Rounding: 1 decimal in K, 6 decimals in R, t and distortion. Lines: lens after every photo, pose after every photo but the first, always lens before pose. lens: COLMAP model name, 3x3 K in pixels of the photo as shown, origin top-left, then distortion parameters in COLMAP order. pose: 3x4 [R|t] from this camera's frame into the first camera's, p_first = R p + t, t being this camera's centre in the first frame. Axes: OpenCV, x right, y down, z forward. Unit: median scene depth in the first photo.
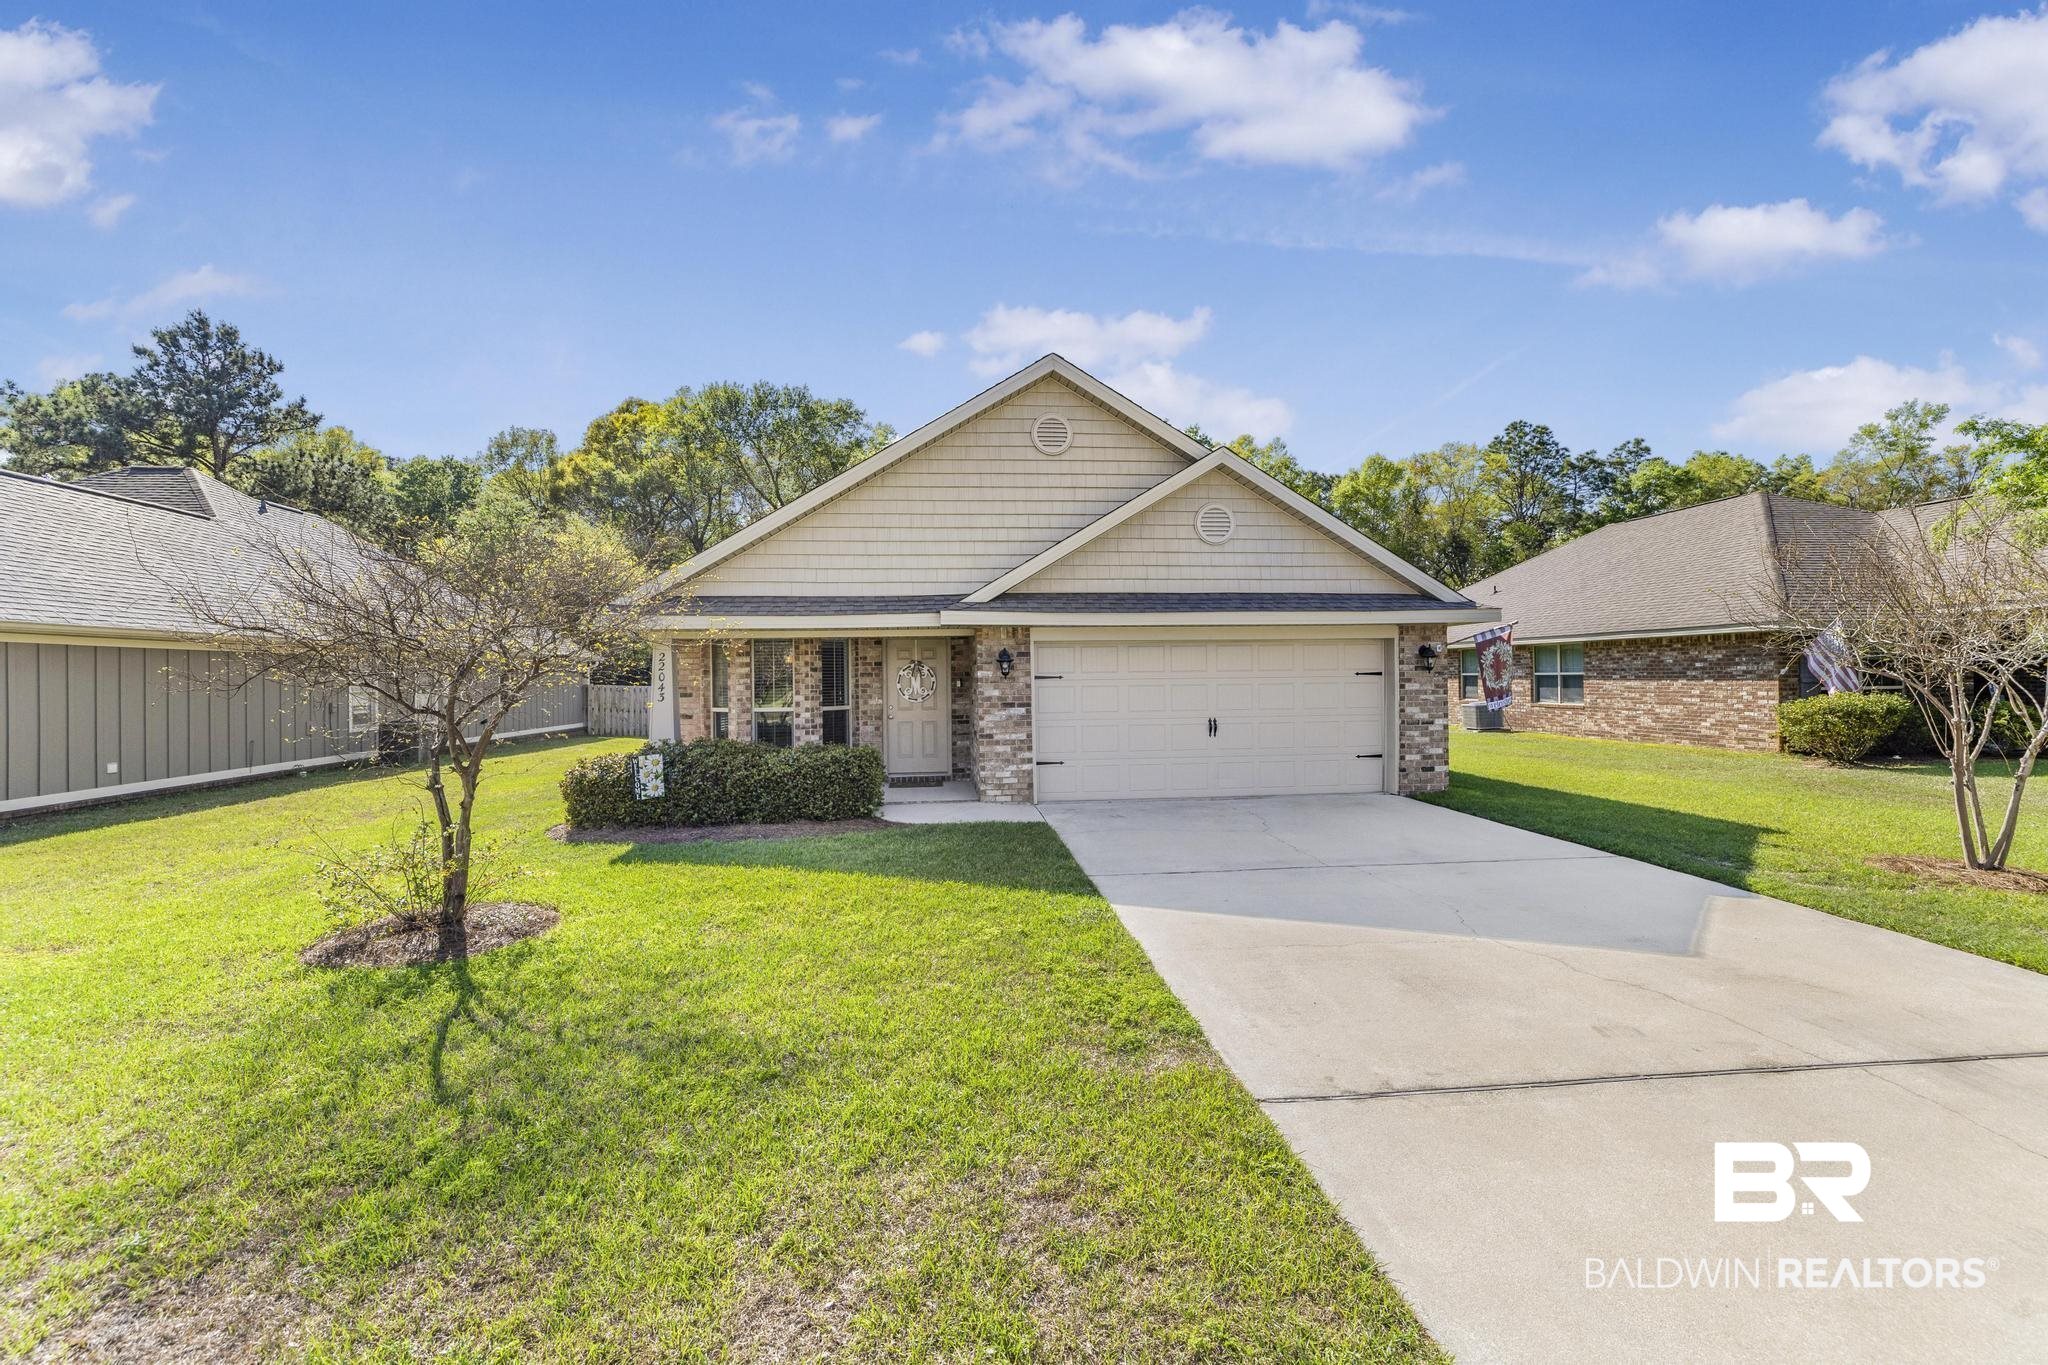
lens RADIAL K [[887.5, 0, 1020.3], [0, 887.5, 678.0], [0, 0, 1]] dist [0.004635, -0.001807]
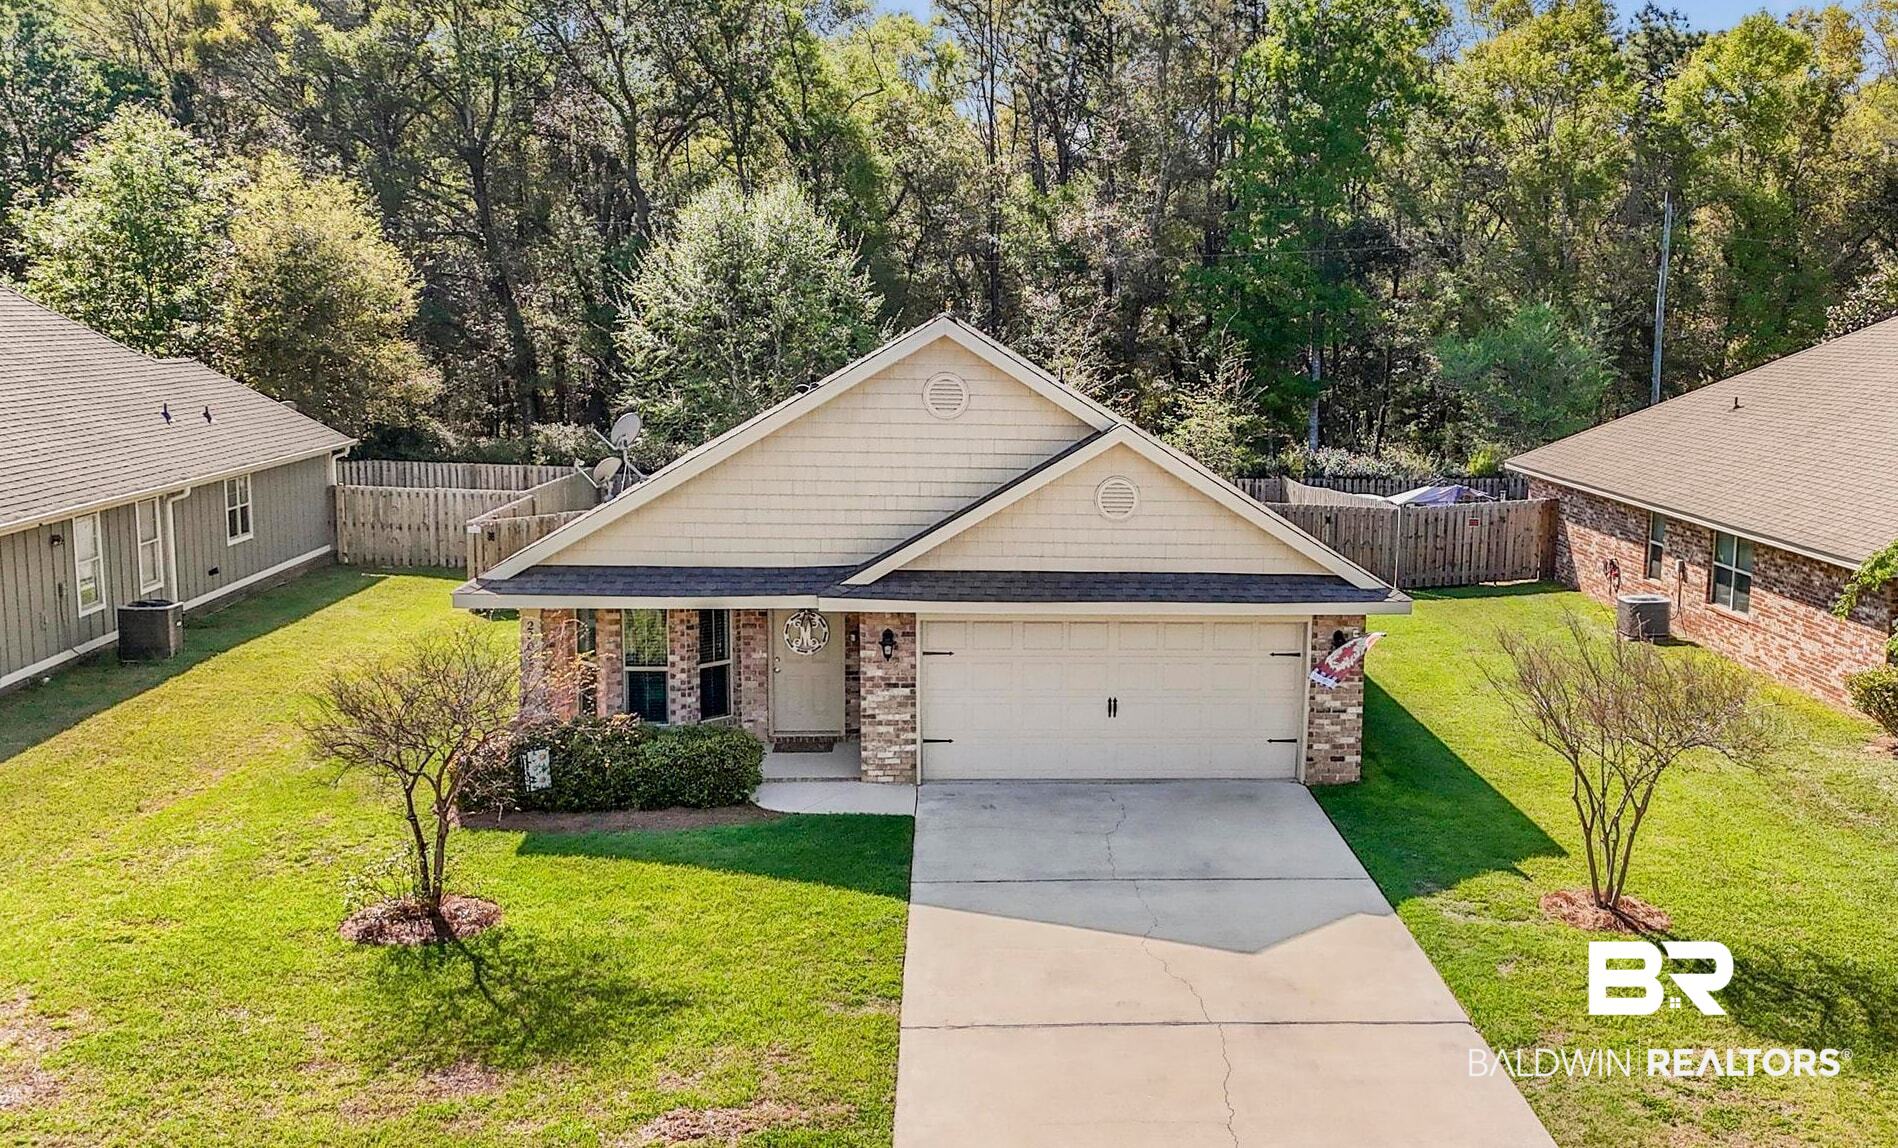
lens RADIAL K [[1969.9, 0, 1137.6], [0, 1969.9, 602.5], [0, 0, 1]] dist [0.086704, 0.000000]
pose [[0.999406, 0.033745, -0.006979, 0.265852], [-0.032218, 0.986887, 0.158165, -0.406722], [0.012225, -0.157846, 0.987388, -1.105441]]
